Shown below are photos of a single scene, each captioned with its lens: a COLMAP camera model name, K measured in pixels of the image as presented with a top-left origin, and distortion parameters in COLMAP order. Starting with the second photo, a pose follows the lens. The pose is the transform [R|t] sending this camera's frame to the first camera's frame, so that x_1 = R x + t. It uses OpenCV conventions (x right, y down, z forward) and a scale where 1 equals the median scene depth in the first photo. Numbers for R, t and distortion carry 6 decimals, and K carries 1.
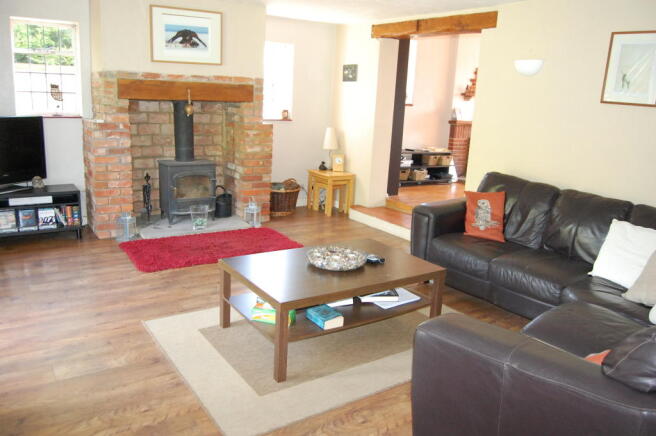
lens RADIAL K [[526.1, 0, 328.4], [0, 526.1, 218.9], [0, 0, 1]] dist [-0.067801, 0.001619]
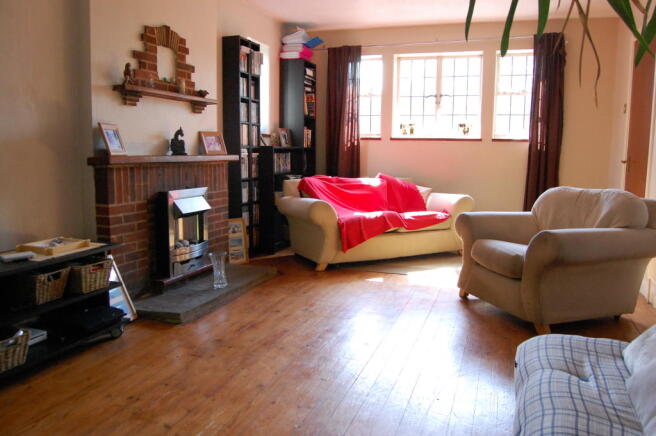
lens RADIAL K [[526.1, 0, 330.4], [0, 526.1, 217.1], [0, 0, 1]] dist [-0.067801, 0.001619]
pose [[0.805380, -0.116662, 0.581165, 0.152418], [0.163206, 0.986189, -0.028206, -0.109648], [-0.569848, 0.117566, 0.813297, 0.616718]]
